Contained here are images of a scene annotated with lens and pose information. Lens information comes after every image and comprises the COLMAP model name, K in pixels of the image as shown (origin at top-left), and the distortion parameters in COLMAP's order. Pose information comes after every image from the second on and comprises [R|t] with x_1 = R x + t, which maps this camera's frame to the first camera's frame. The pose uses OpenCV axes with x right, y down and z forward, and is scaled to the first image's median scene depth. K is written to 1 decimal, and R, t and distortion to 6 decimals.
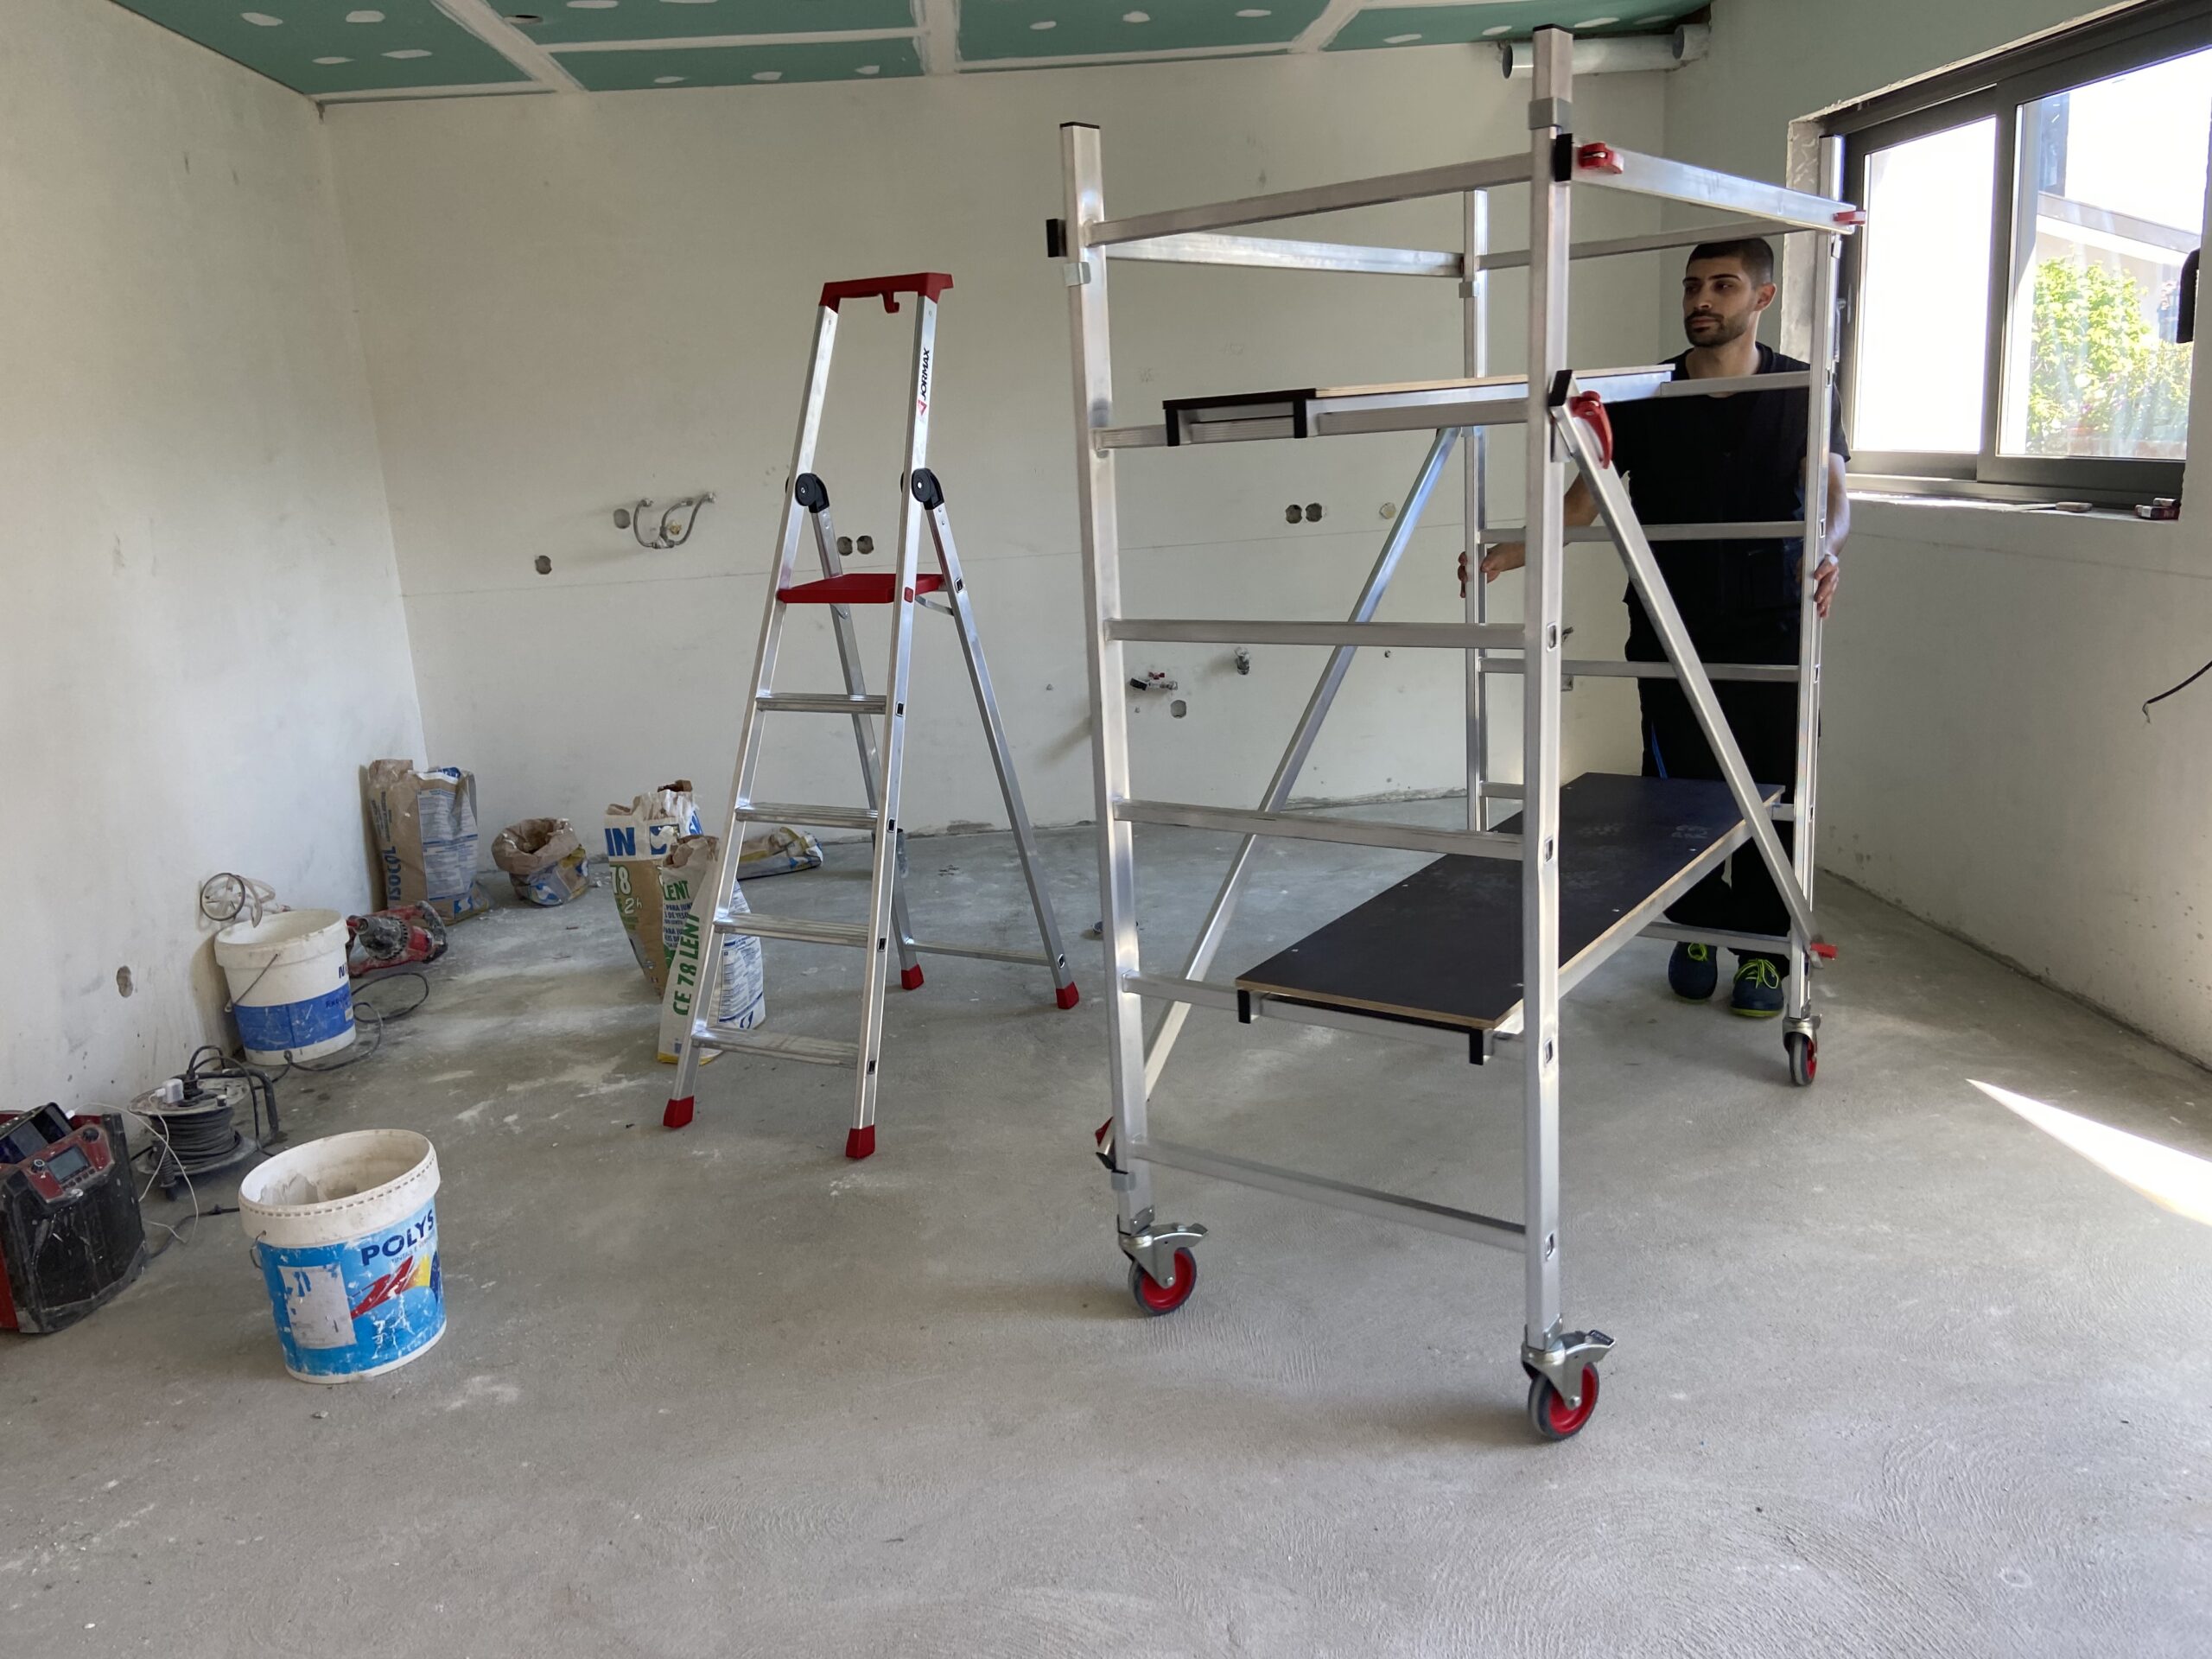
lens RADIAL K [[1661.7, 0, 1084.3], [0, 1661.7, 802.4], [0, 0, 1]] dist [0.090671, -0.100874]
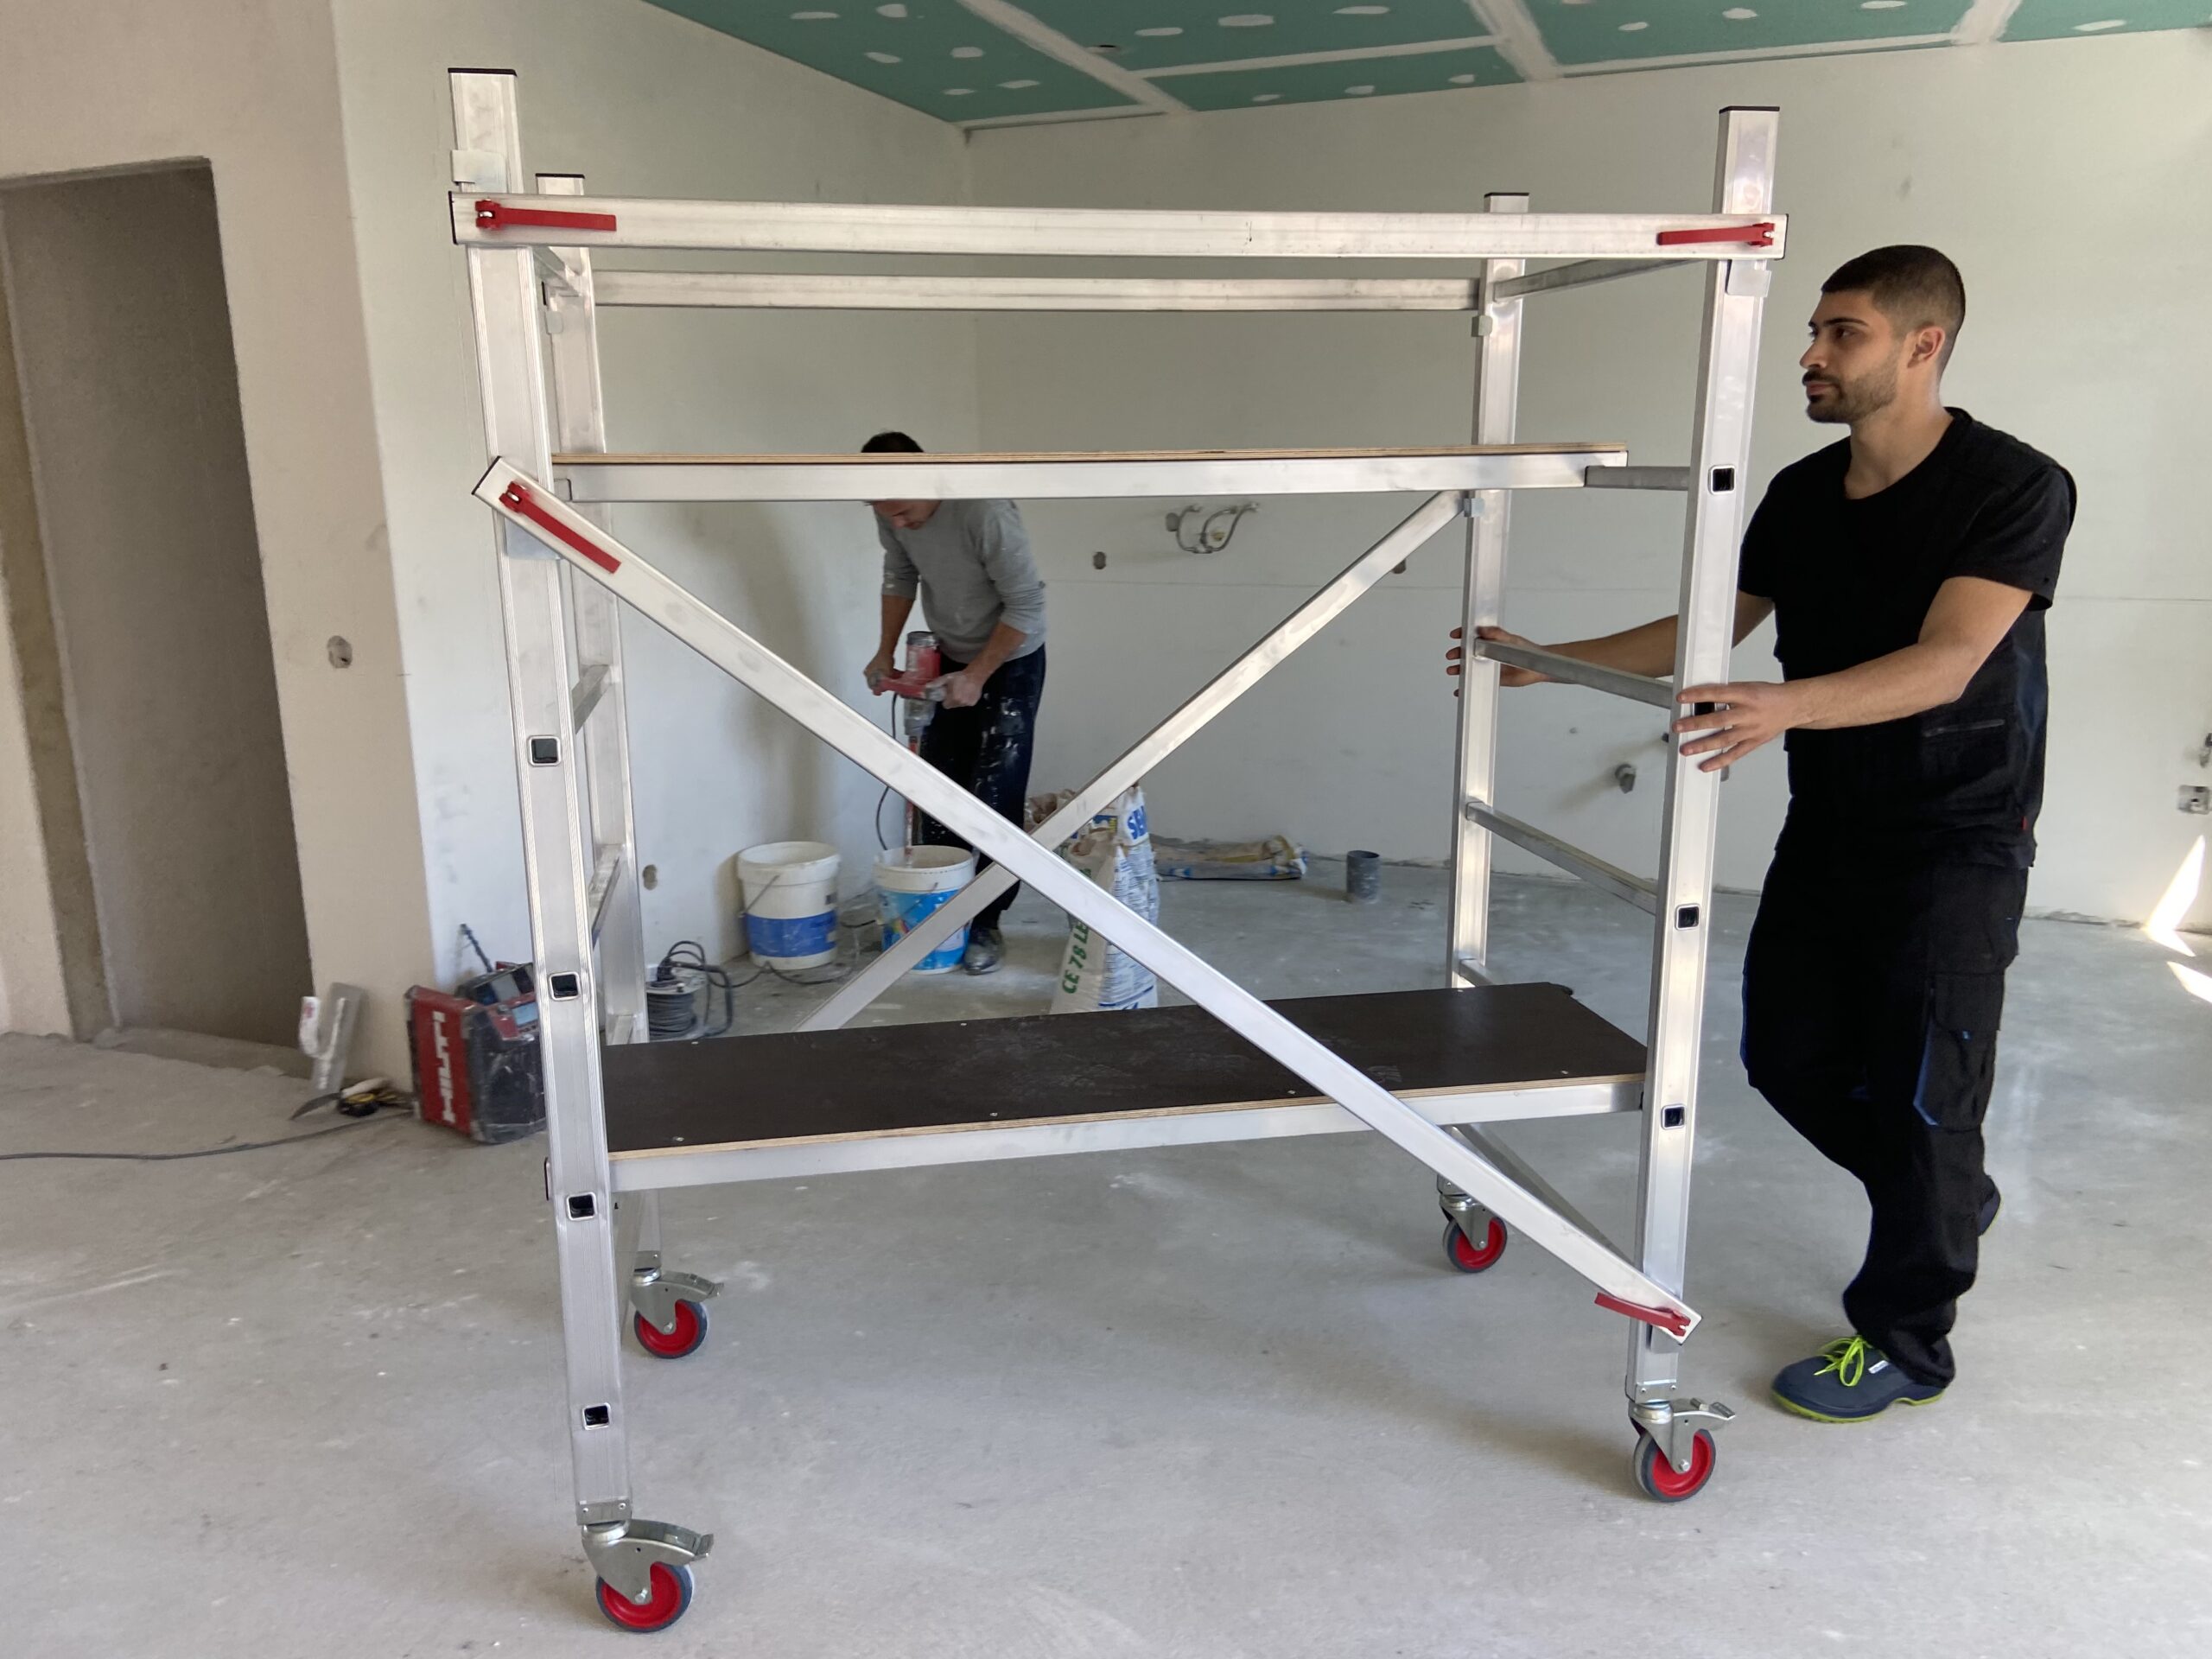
lens RADIAL K [[1661.7, 0, 1087.5], [0, 1661.7, 839.5], [0, 0, 1]] dist [0.090671, -0.100874]
pose [[0.902372, 0.151370, -0.403499, 0.167904], [-0.144276, 0.988367, 0.048124, -0.020046], [0.406090, 0.014790, 0.913714, 0.033765]]
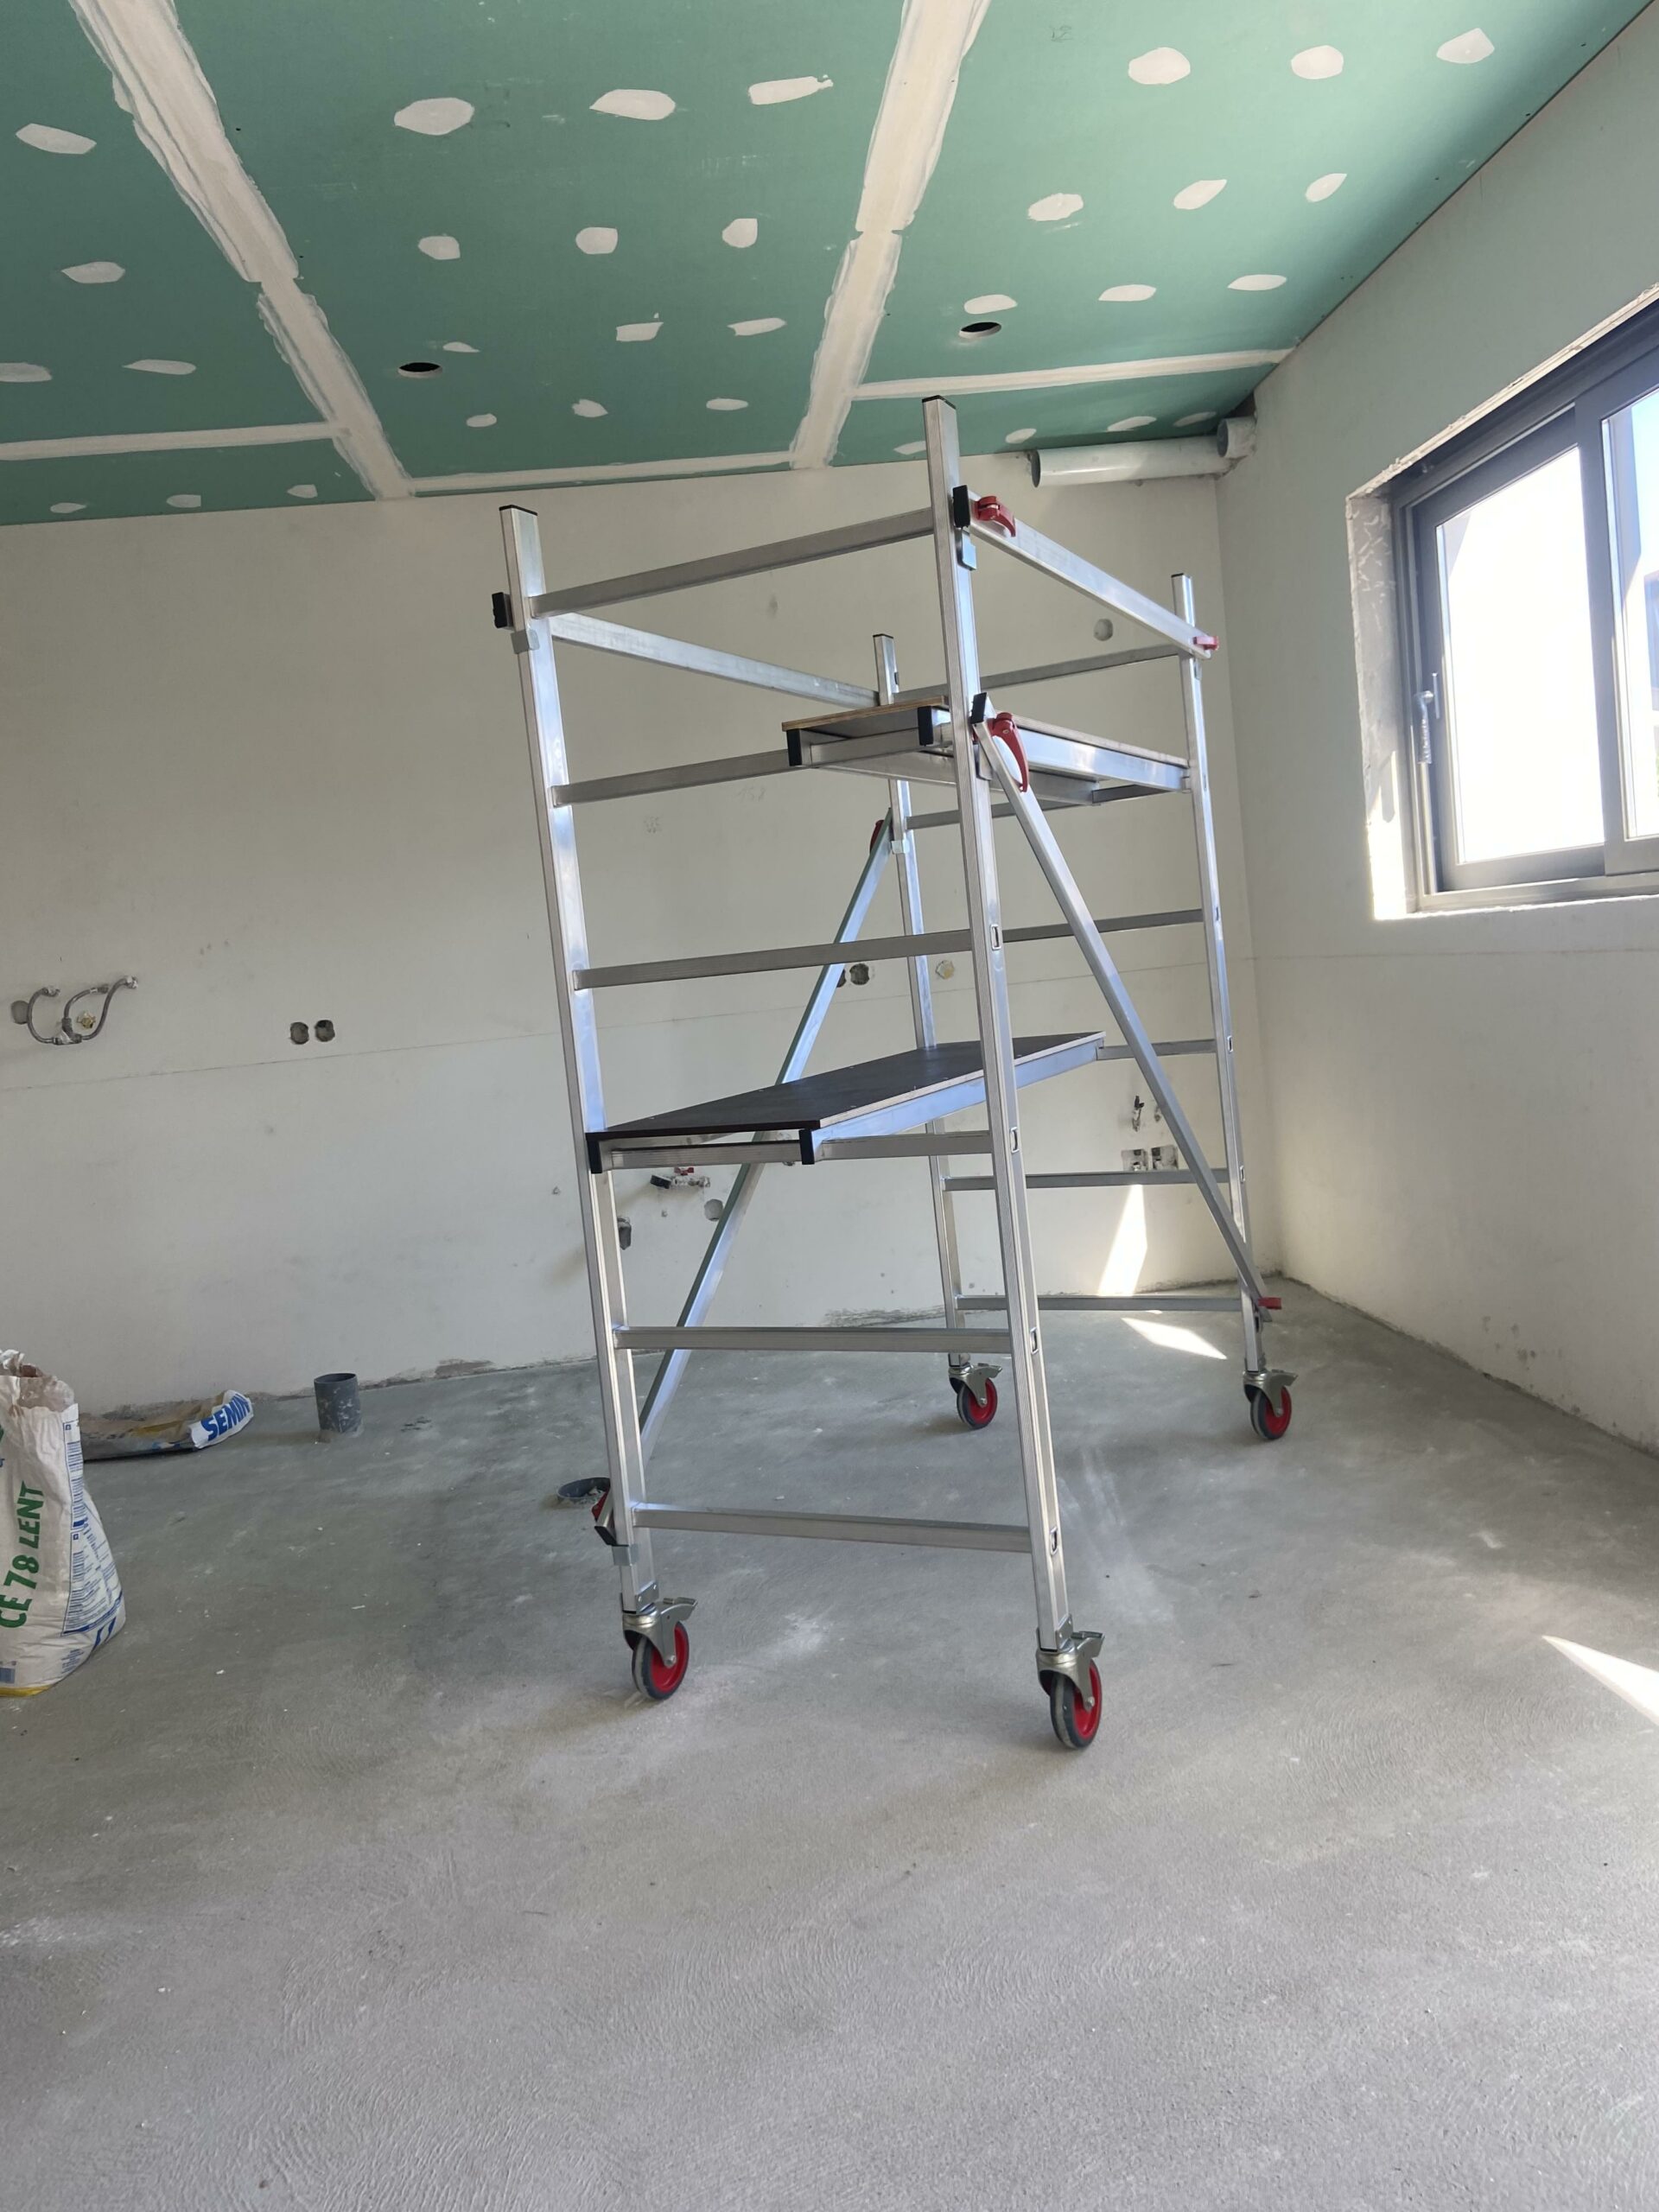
lens RADIAL K [[1661.7, 0, 821.8], [0, 1661.7, 1067.4], [0, 0, 1]] dist [0.090671, -0.100874]
pose [[0.998770, -0.042046, 0.026264, 0.127539], [0.045694, 0.986261, -0.158751, 0.010940], [-0.019229, 0.159756, 0.986969, 0.224424]]
